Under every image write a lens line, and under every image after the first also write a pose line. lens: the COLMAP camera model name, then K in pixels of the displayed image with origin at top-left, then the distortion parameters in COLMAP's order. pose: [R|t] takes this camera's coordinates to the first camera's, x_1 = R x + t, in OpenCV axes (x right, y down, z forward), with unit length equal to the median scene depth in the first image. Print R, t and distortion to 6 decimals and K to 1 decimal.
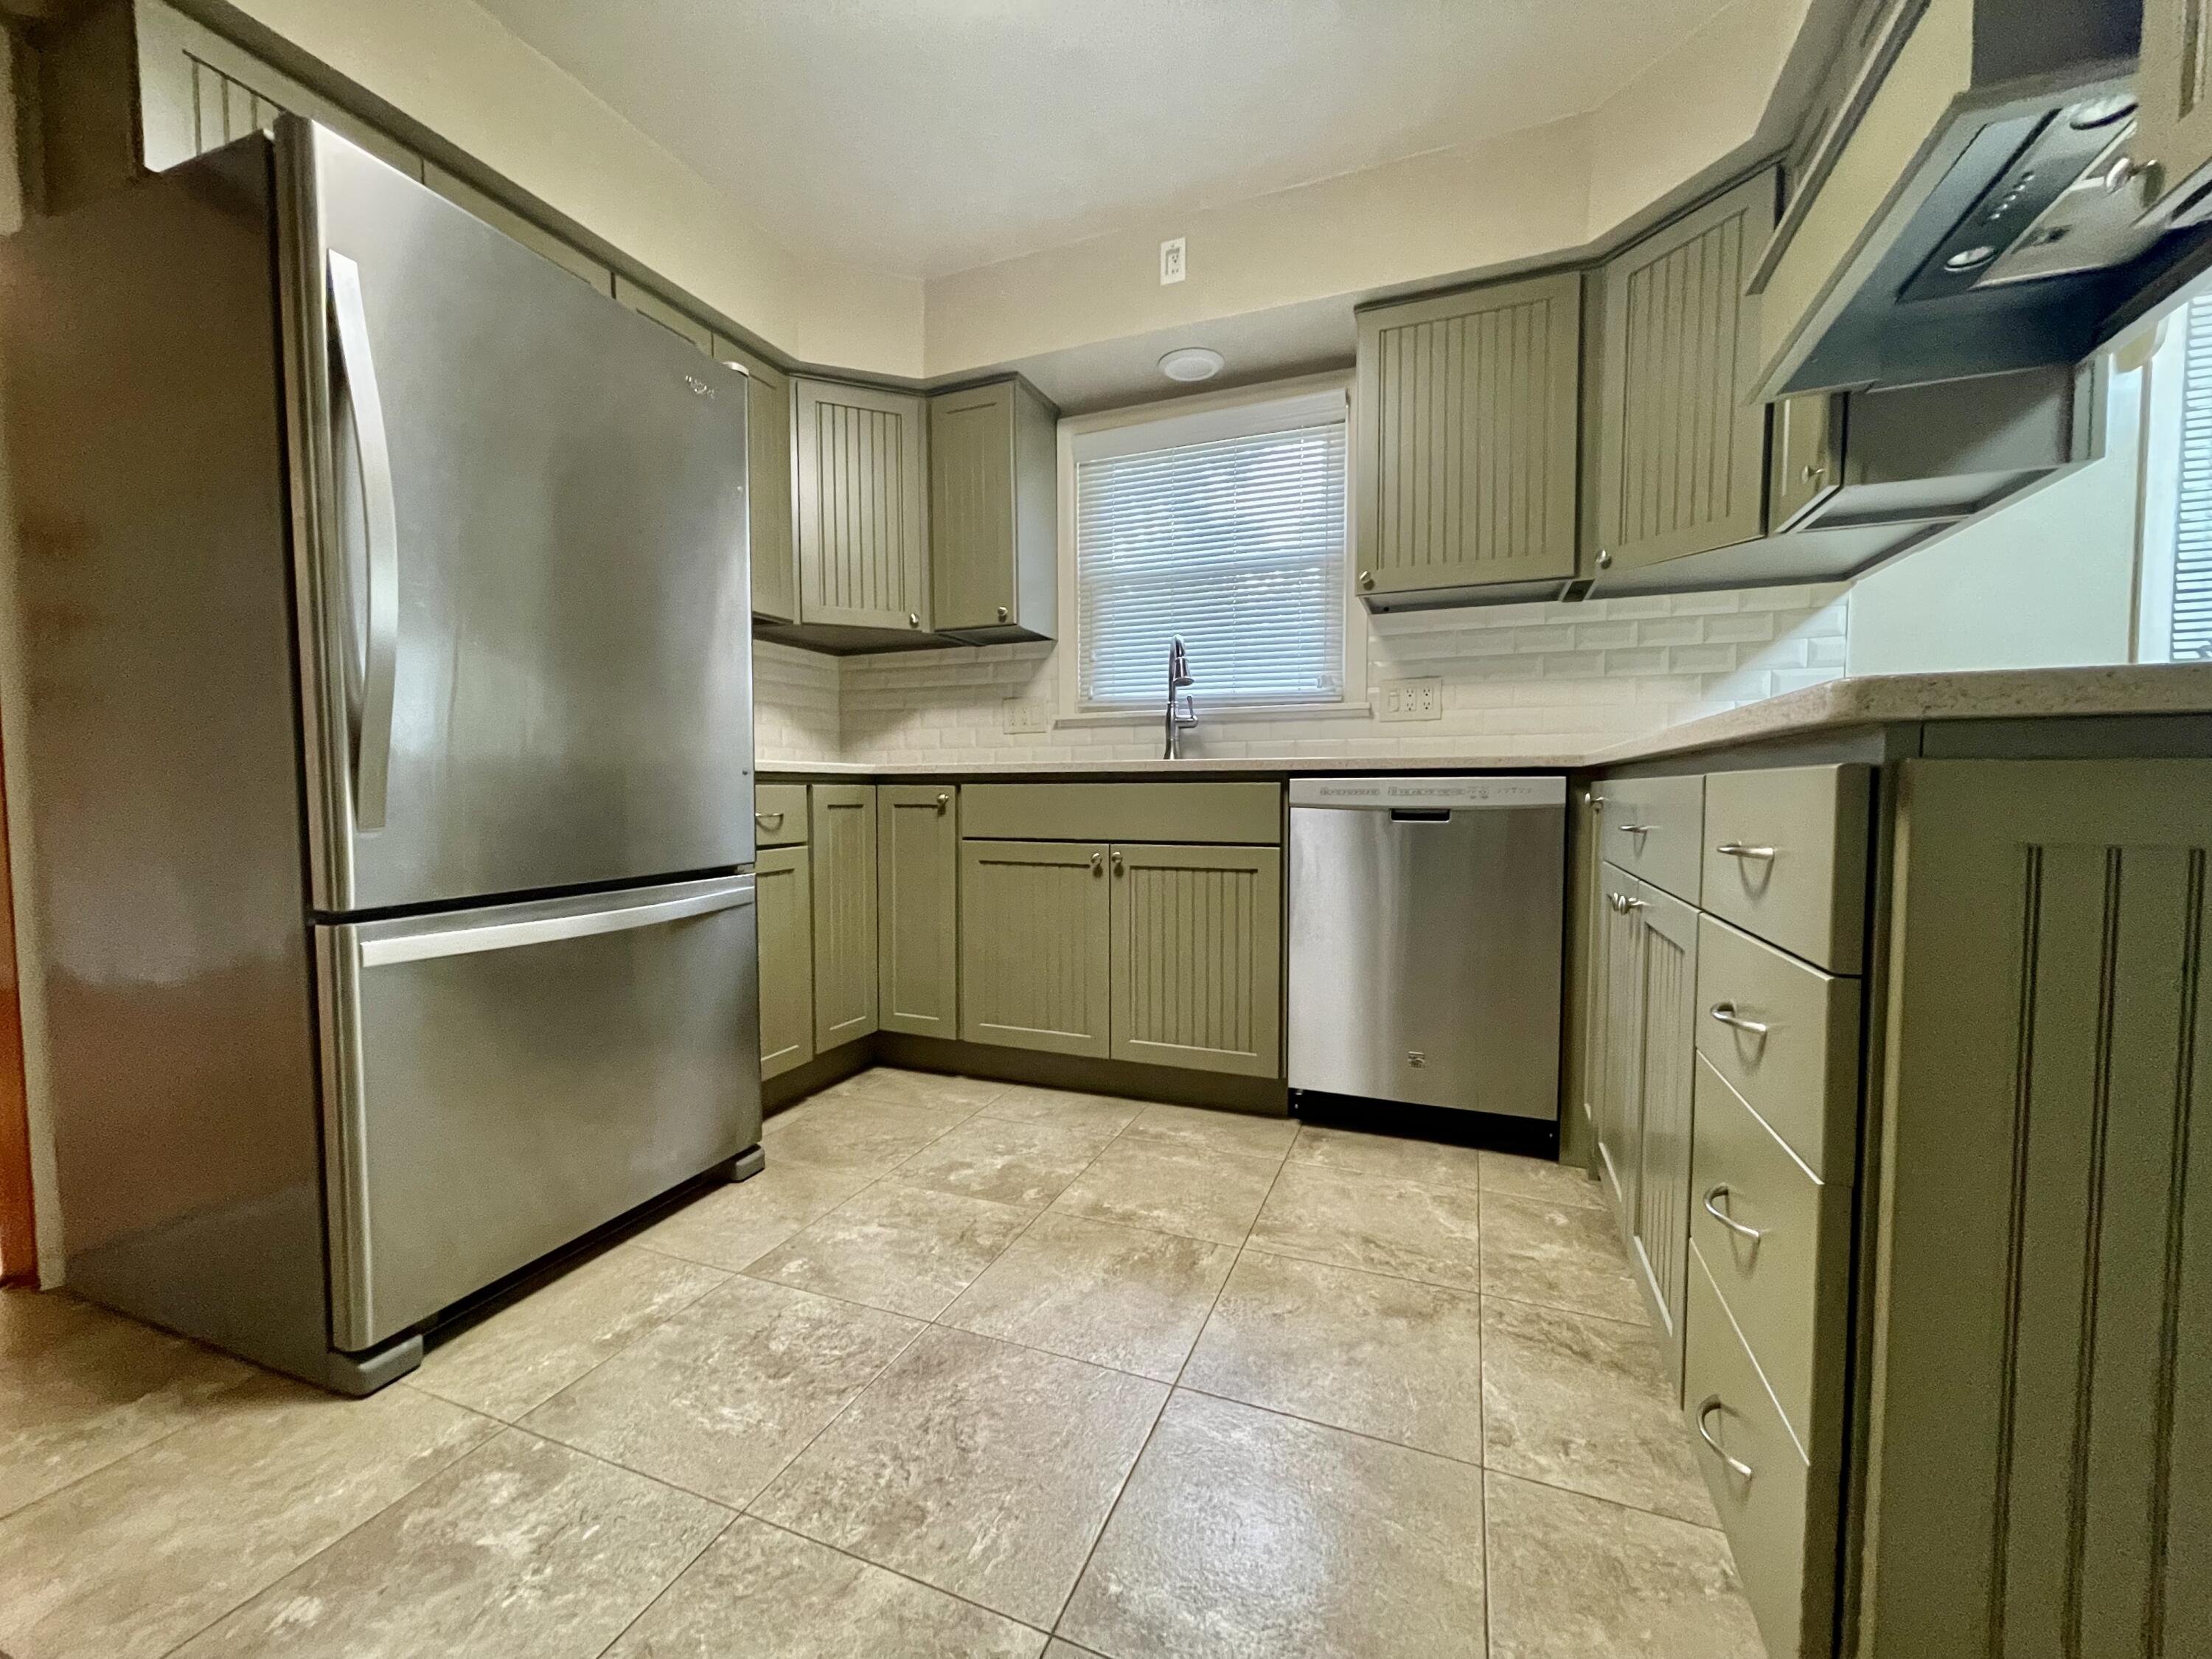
lens RADIAL K [[894.7, 0, 1106.0], [0, 894.7, 829.5], [0, 0, 1]] dist [-0.009960, 0.000043]
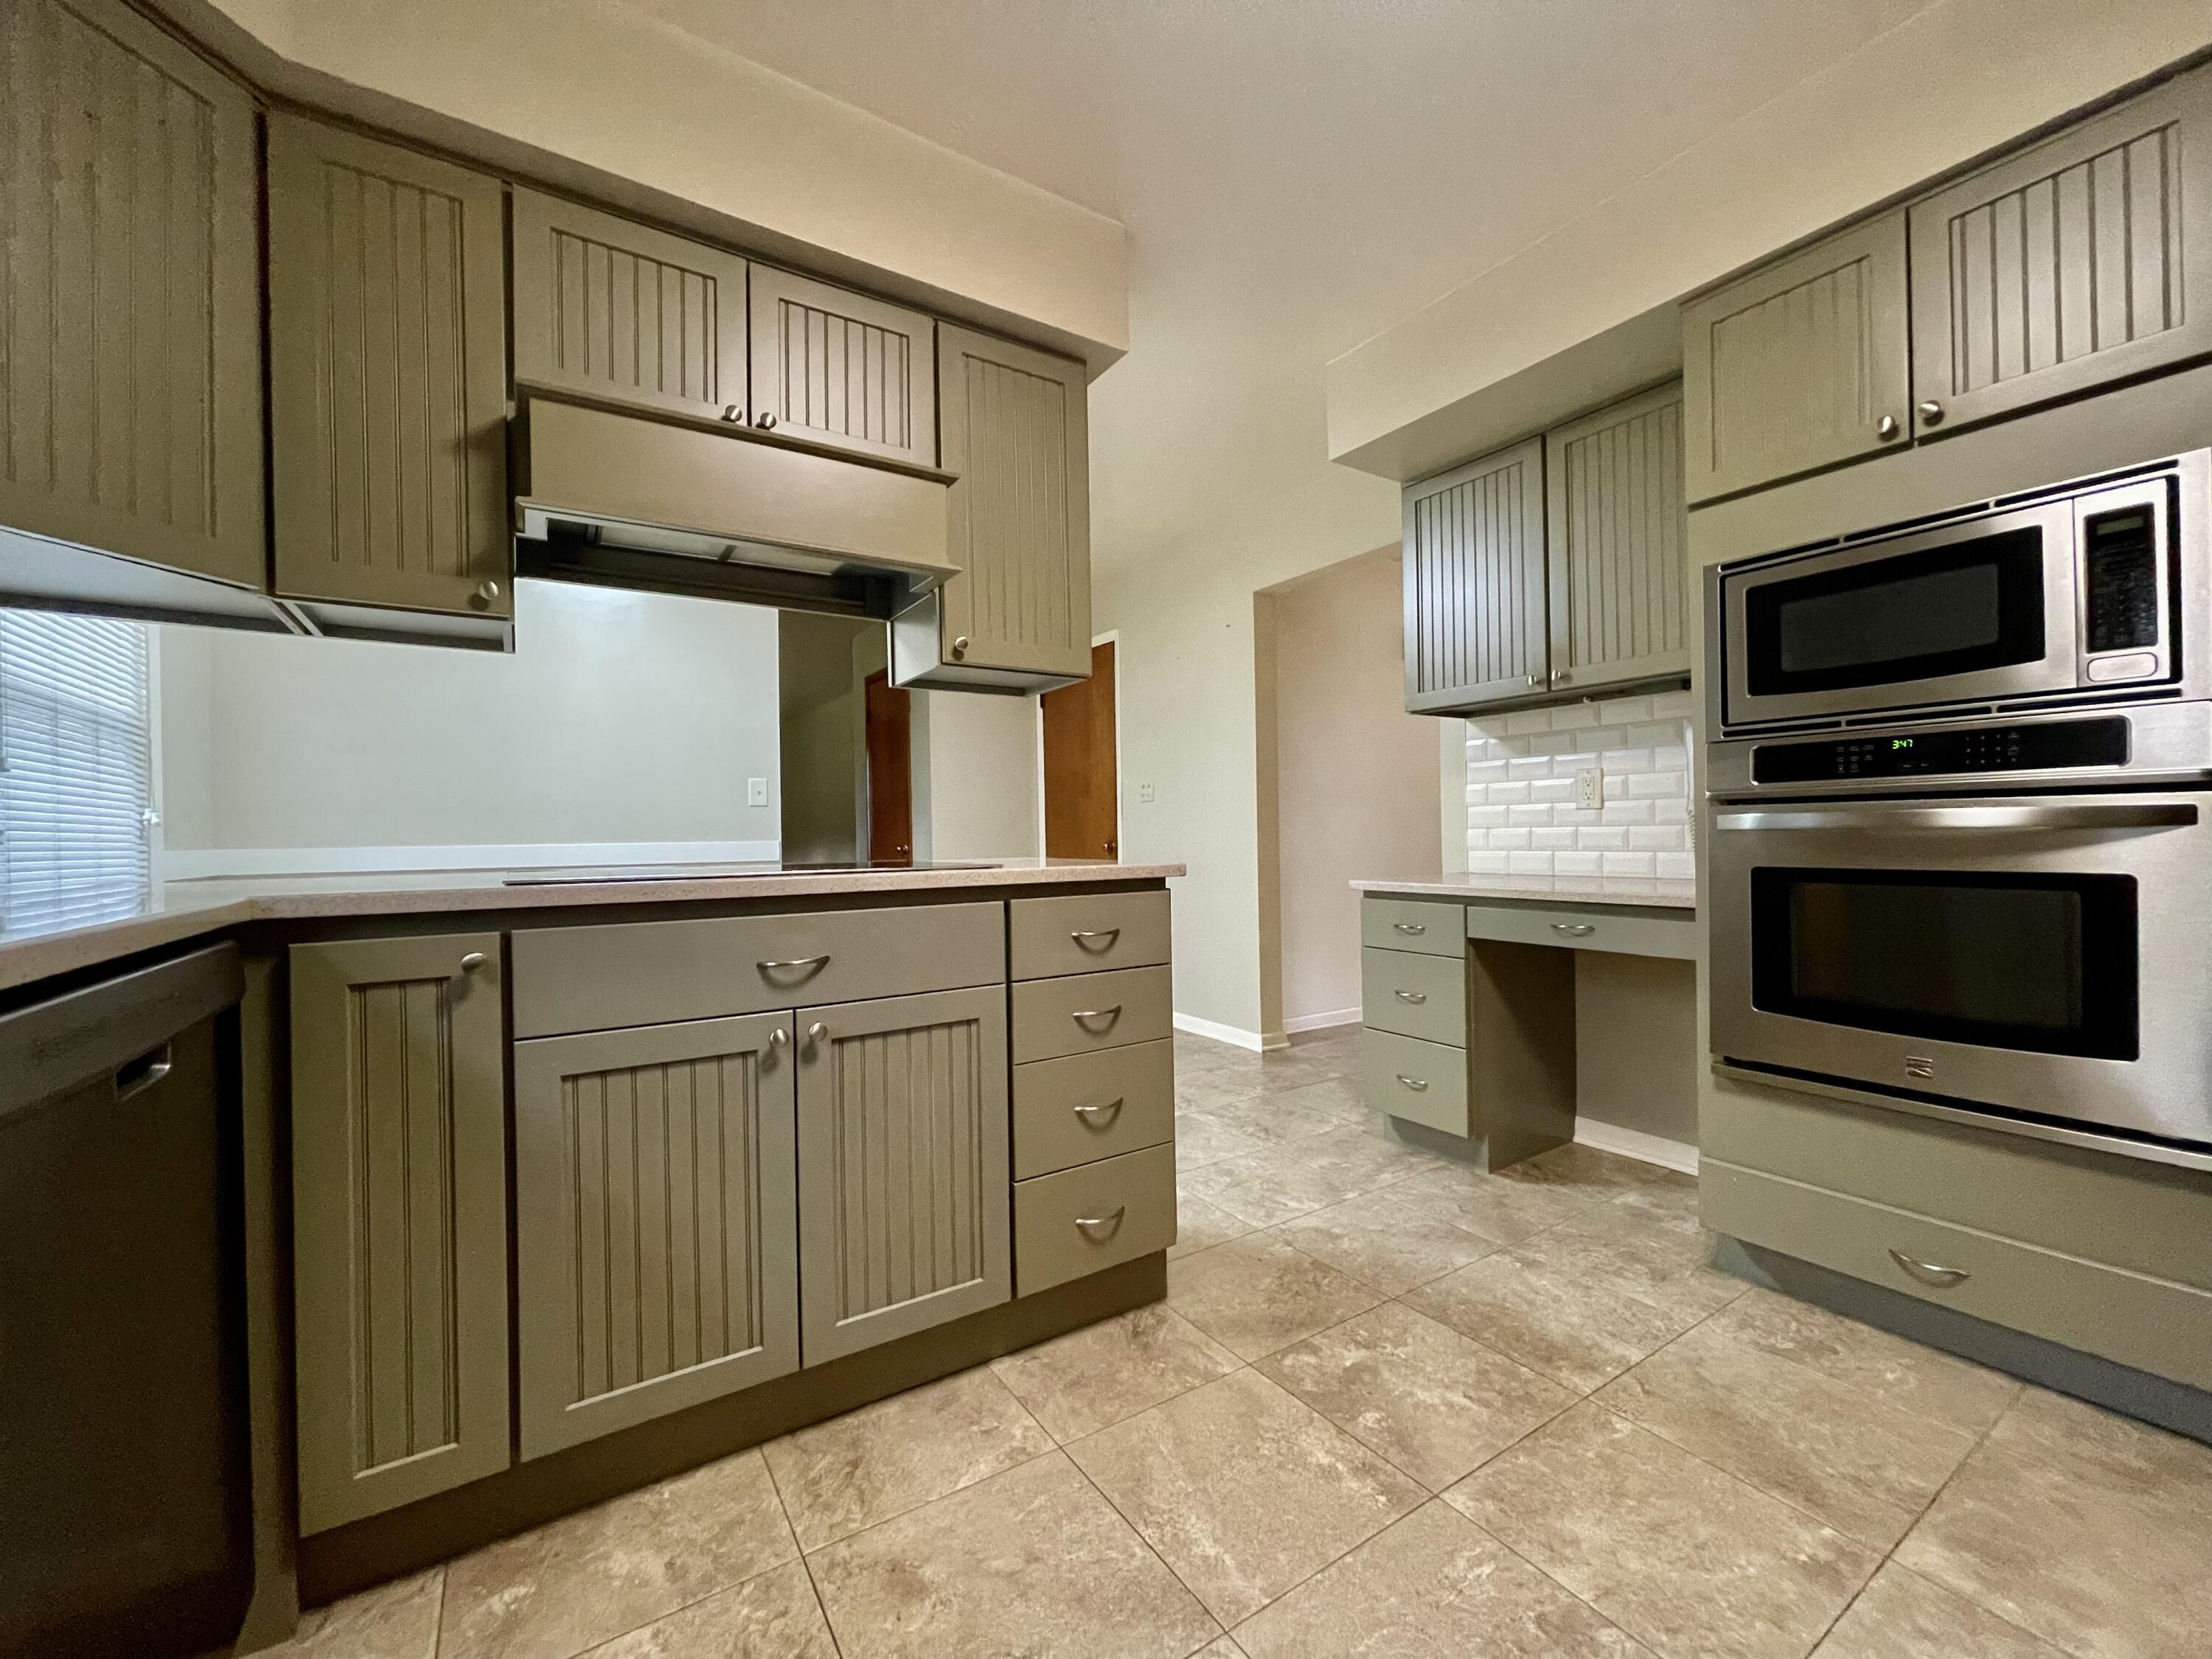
lens RADIAL K [[896.4, 0, 1101.1], [0, 896.4, 841.5], [0, 0, 1]] dist [0.003538, 0.000314]
pose [[-0.817487, 0.014799, 0.575756, -0.209114], [0.046640, 0.998088, 0.040568, -0.111119], [-0.574055, 0.060017, -0.816614, 1.079835]]
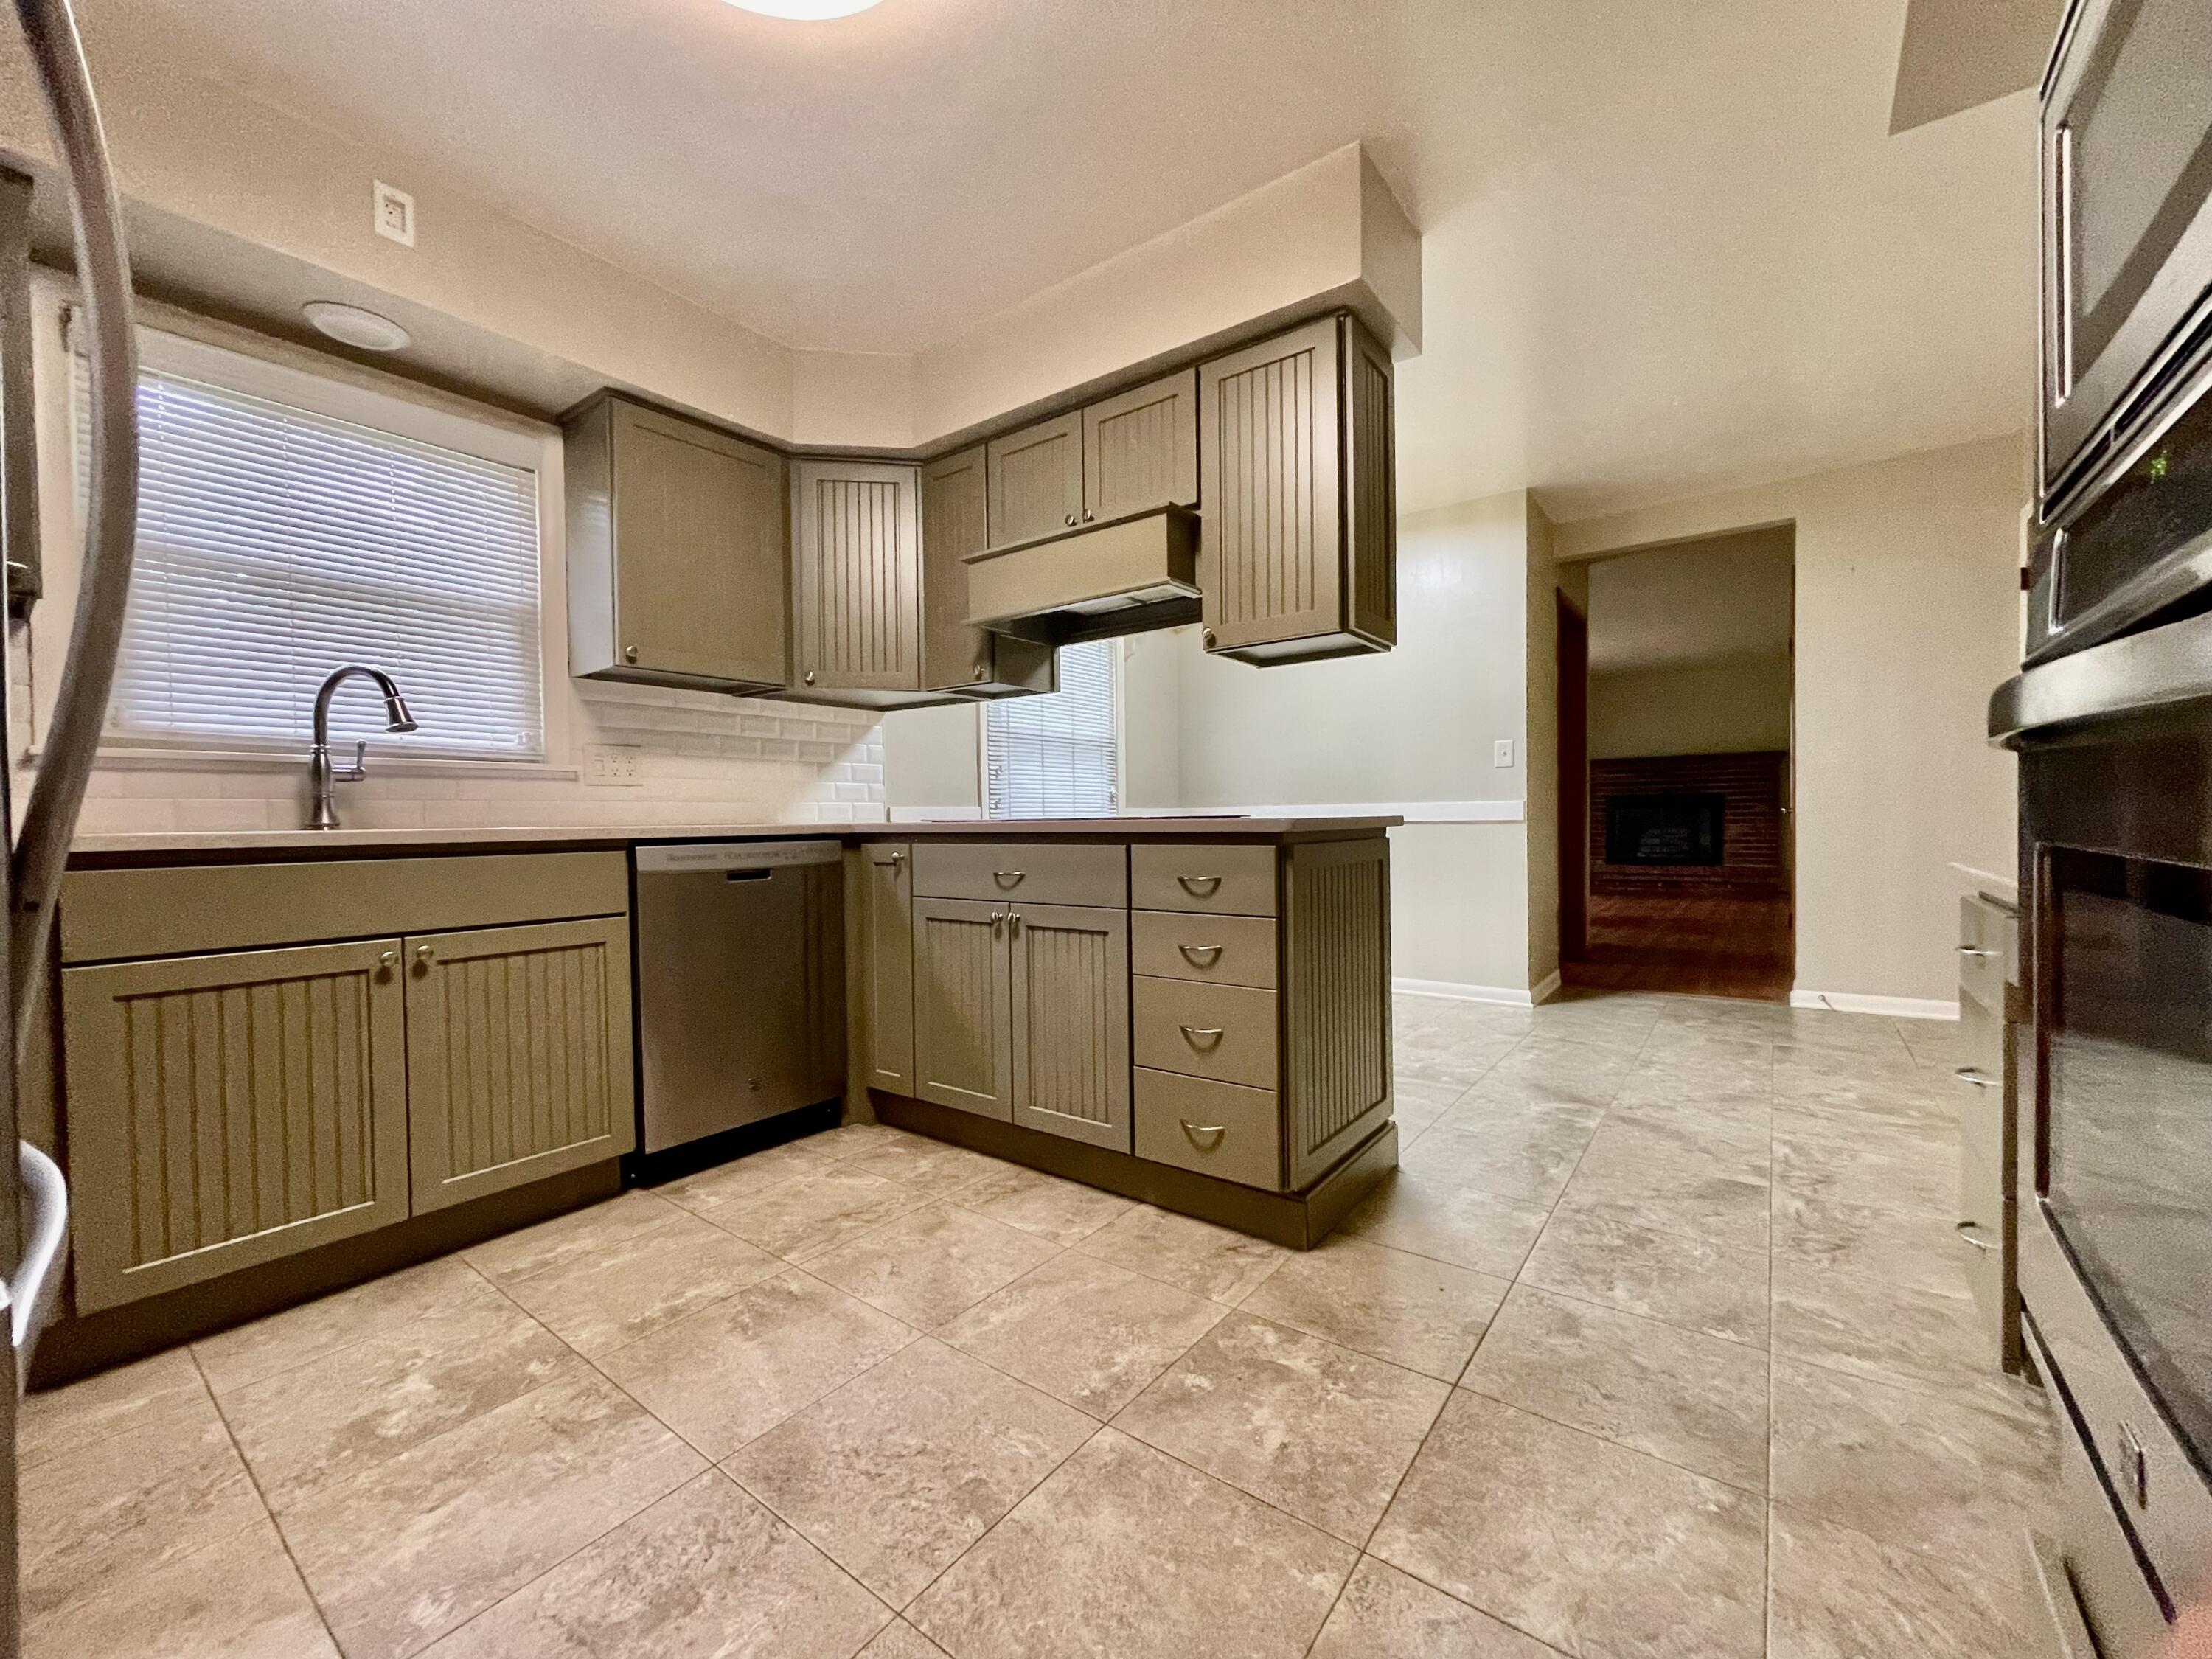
lens RADIAL K [[890.2, 0, 1102.7], [0, 890.2, 824.7], [0, 0, 1]] dist [0.001234, 0.000568]
pose [[0.258891, -0.007006, 0.965881, -0.671276], [0.056870, 0.998350, -0.008002, -0.046775], [-0.964231, 0.057001, 0.258862, 0.242413]]
